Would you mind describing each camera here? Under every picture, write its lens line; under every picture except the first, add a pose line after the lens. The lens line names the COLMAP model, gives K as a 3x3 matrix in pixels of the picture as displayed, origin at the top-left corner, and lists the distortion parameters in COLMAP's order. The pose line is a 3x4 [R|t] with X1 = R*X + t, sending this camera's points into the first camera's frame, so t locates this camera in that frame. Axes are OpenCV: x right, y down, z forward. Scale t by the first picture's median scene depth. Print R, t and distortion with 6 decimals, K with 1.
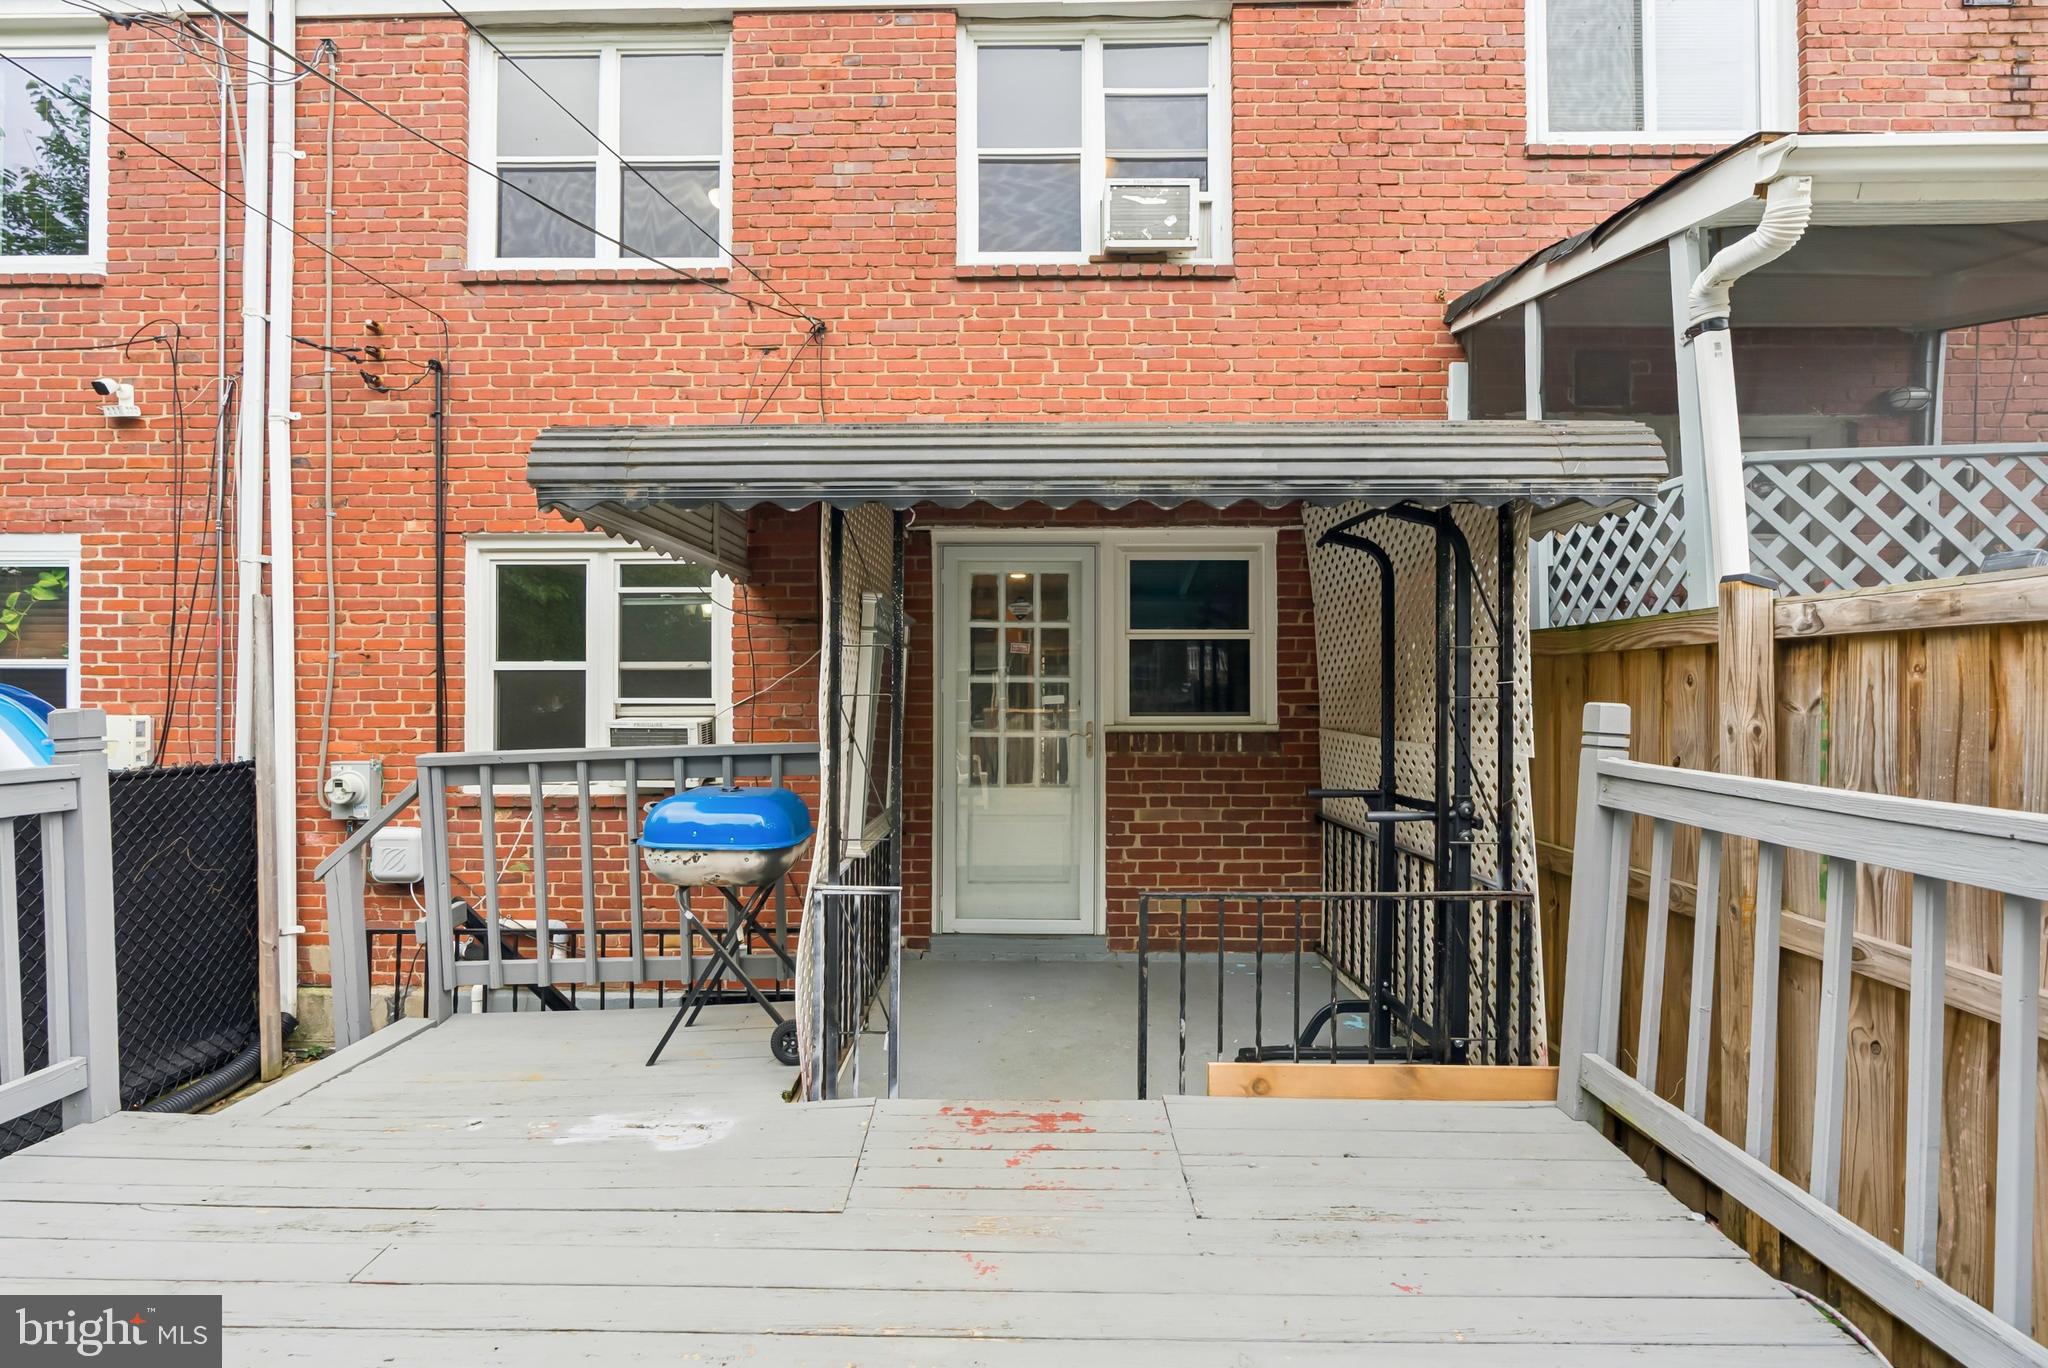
lens RADIAL K [[945.7, 0, 1011.3], [0, 945.7, 702.4], [0, 0, 1]] dist [-0.006216, 0.000949]
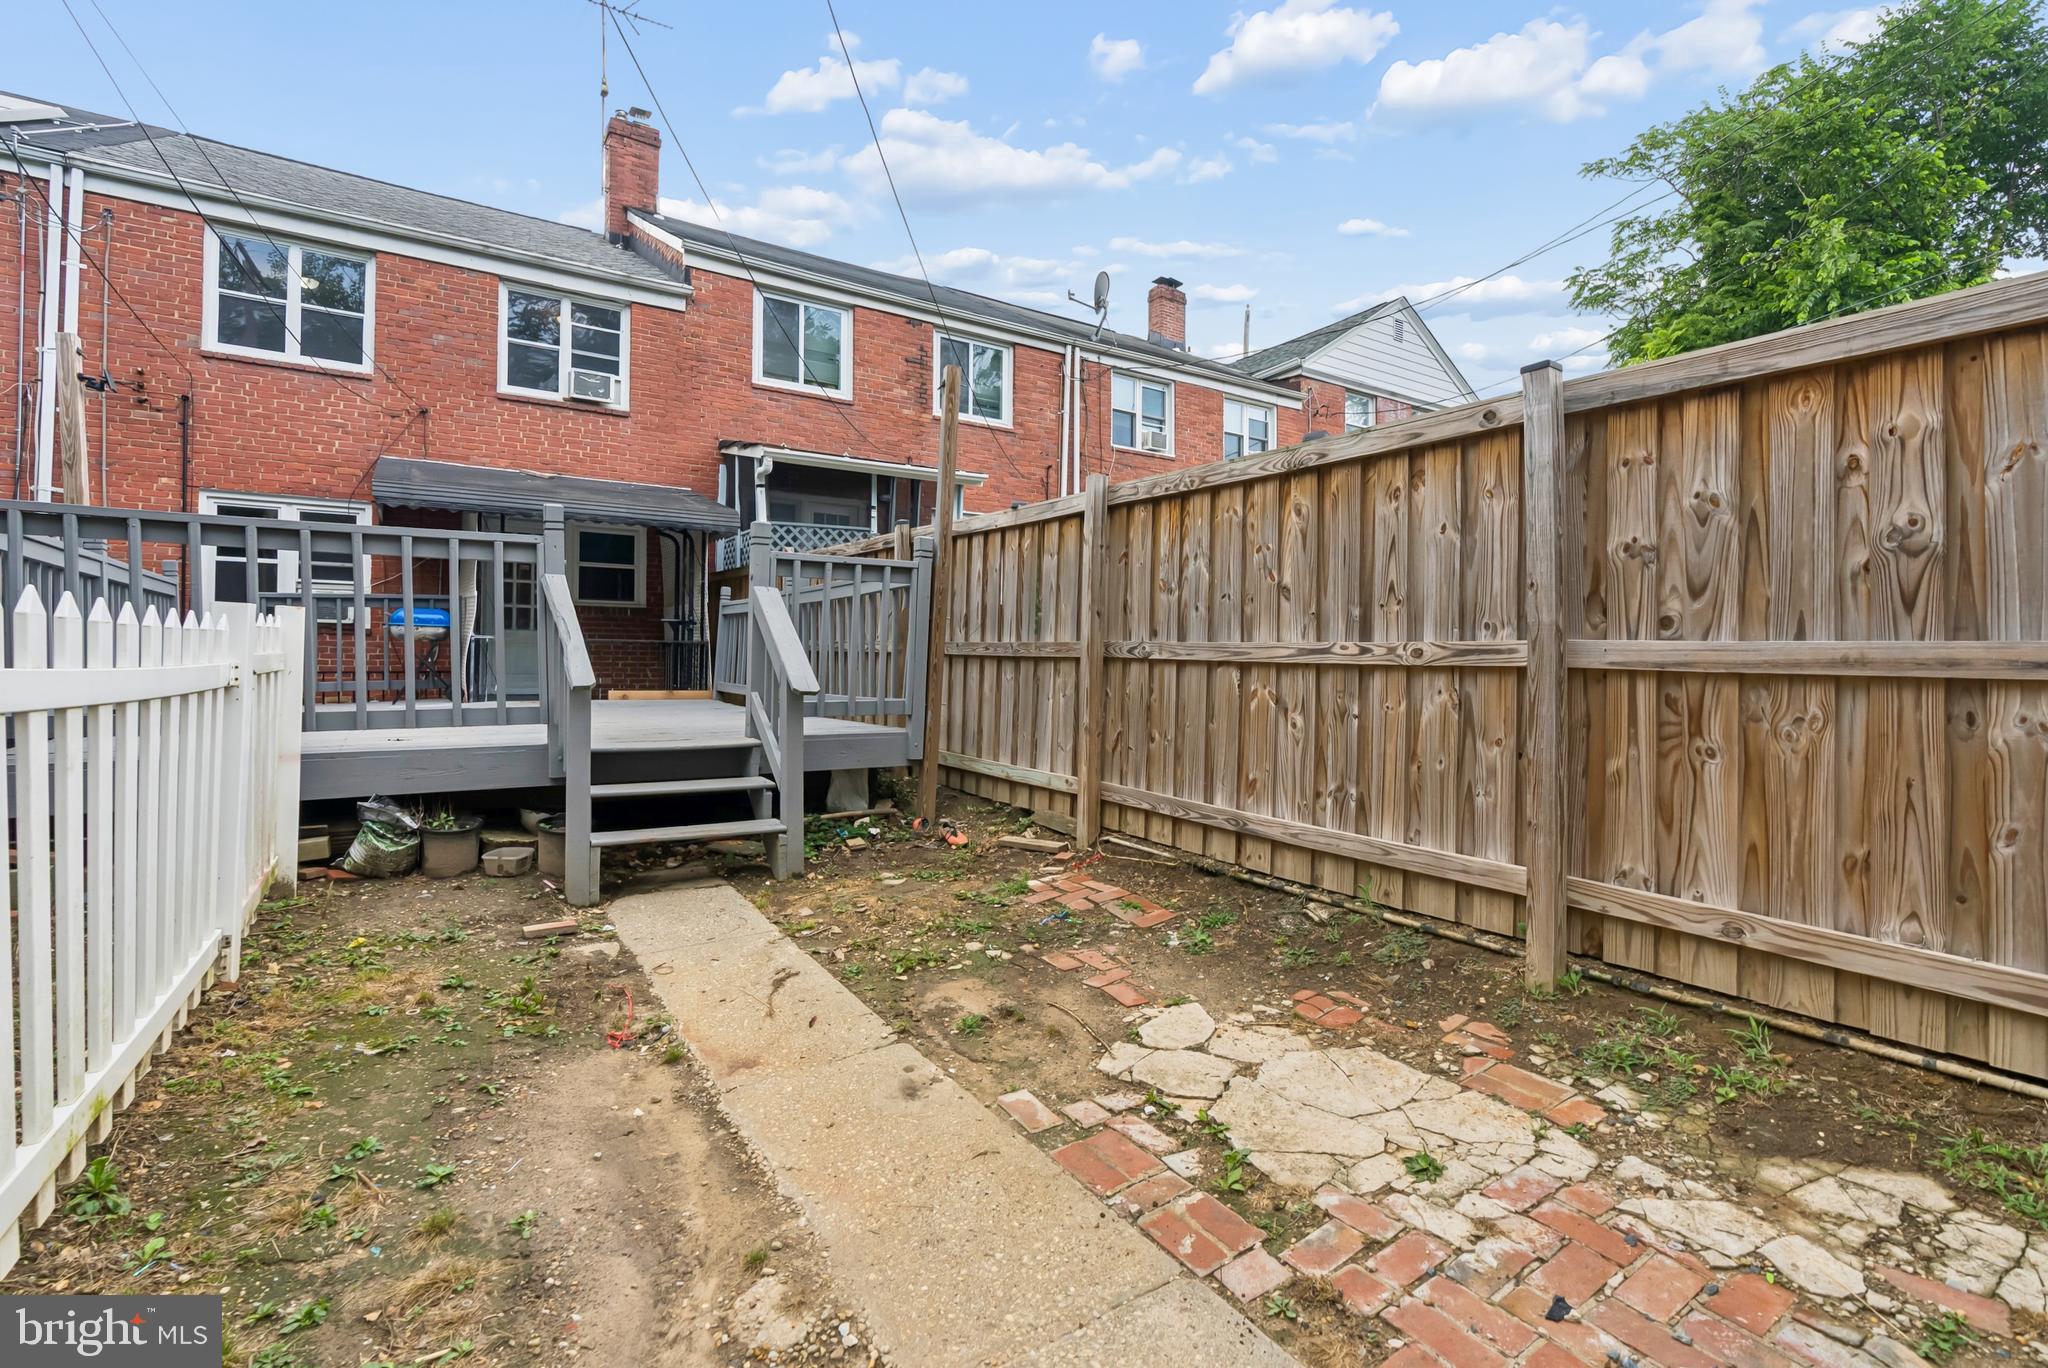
lens RADIAL K [[937.3, 0, 1015.4], [0, 937.3, 660.2], [0, 0, 1]] dist [-0.004280, 0.000478]
pose [[0.834858, 0.010939, 0.550356, -0.244435], [-0.011146, 0.999933, -0.002966, 0.160052], [-0.550352, -0.003658, 0.834925, -1.508163]]
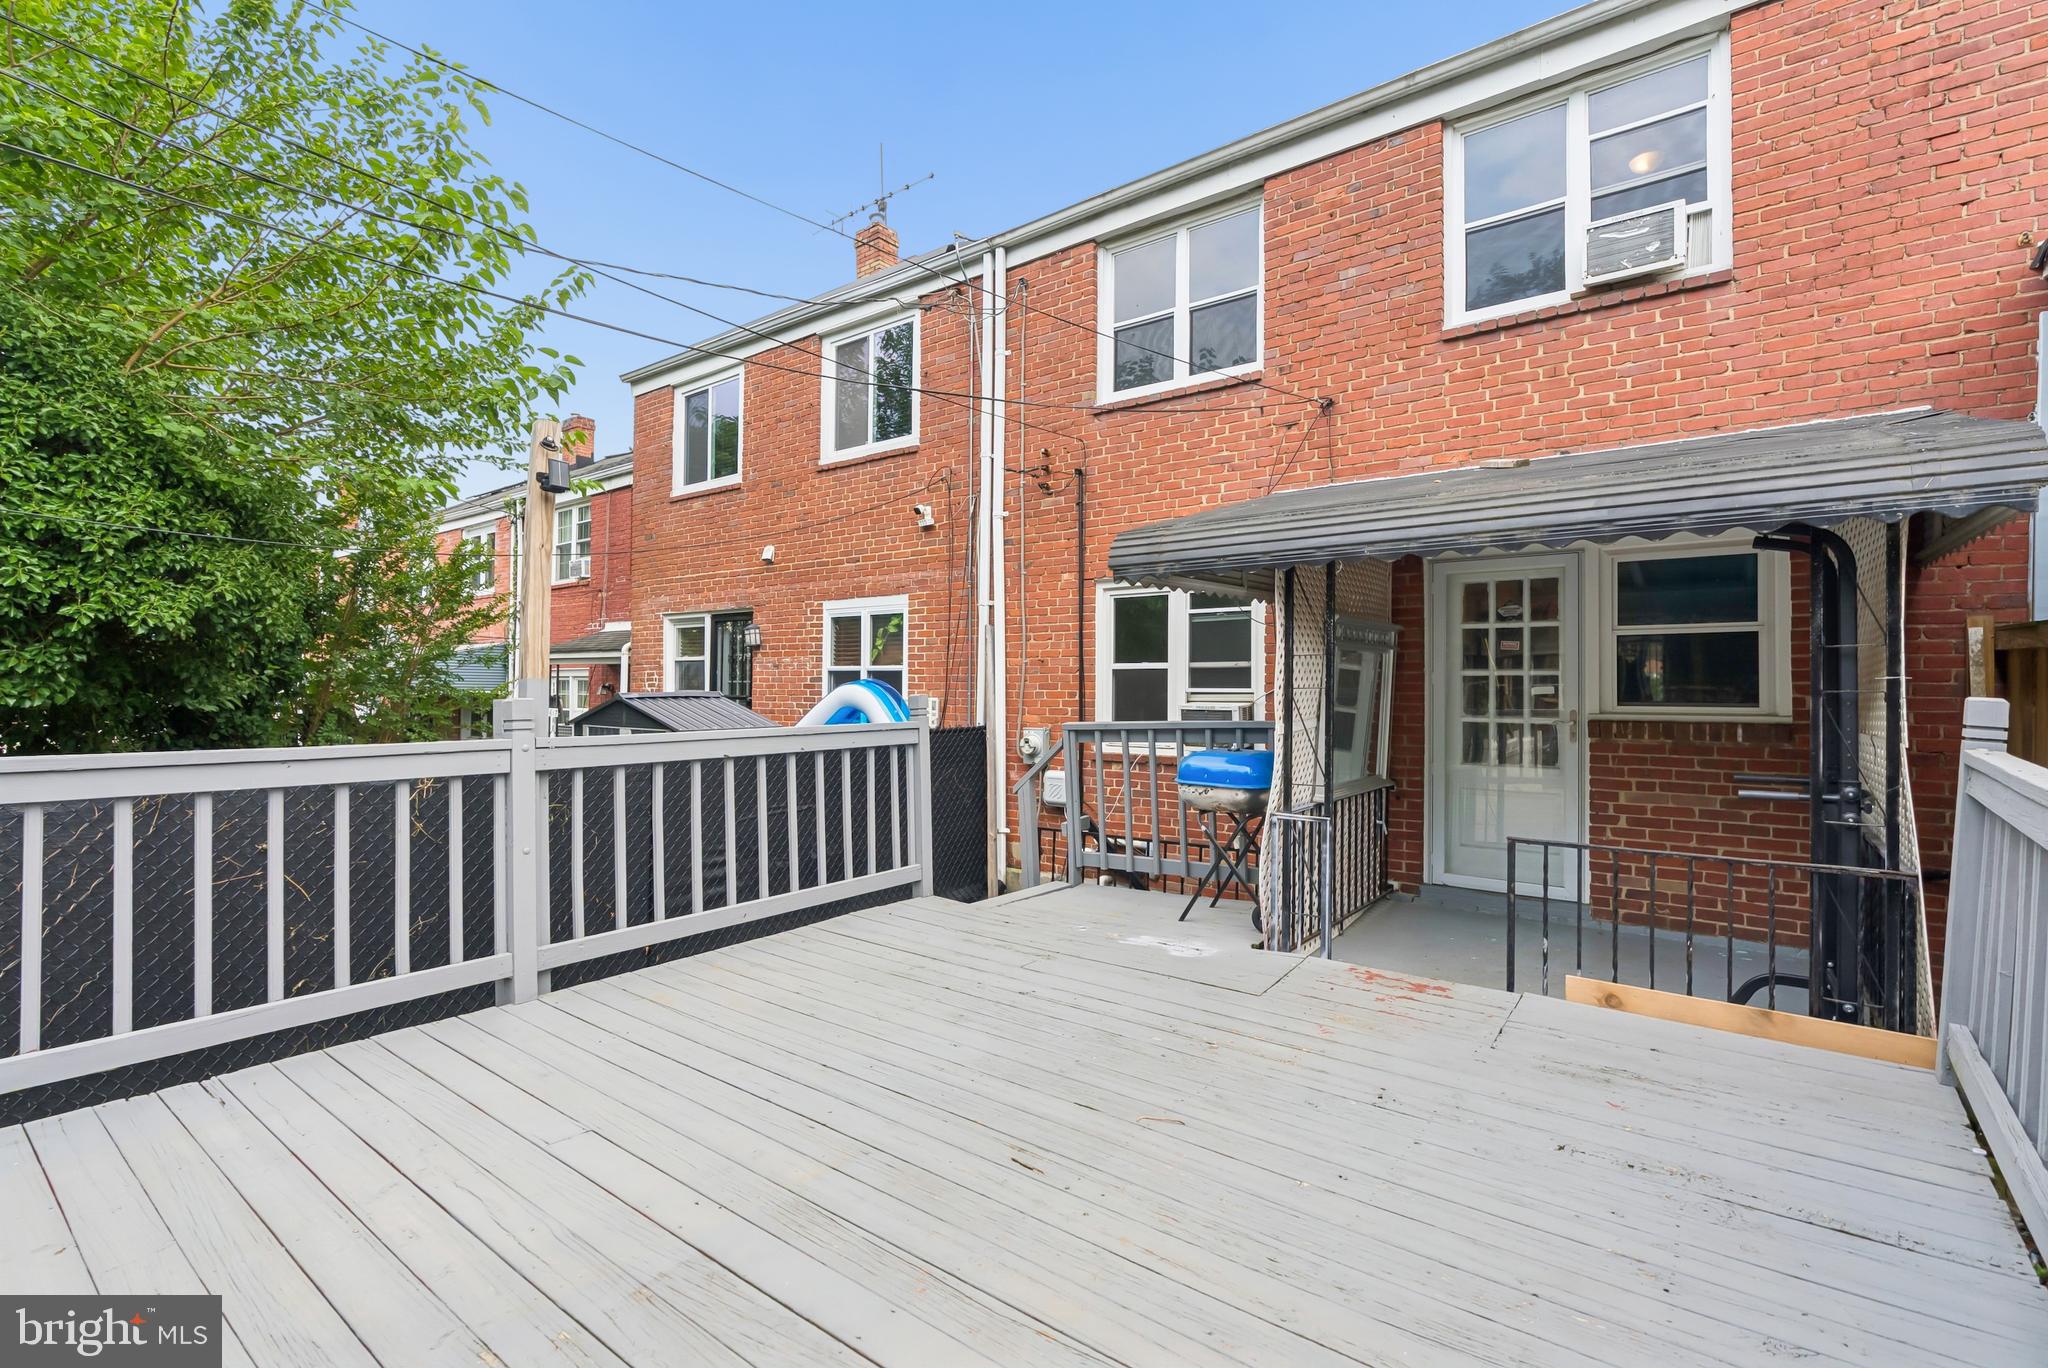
lens RADIAL K [[955.9, 0, 993.3], [0, 955.9, 664.6], [0, 0, 1]] dist [0.000474, 0.001180]
pose [[0.785646, -0.013038, -0.618539, 0.242459], [-0.002468, 0.999704, -0.024207, -0.004432], [0.618671, 0.020545, 0.785381, -0.306706]]
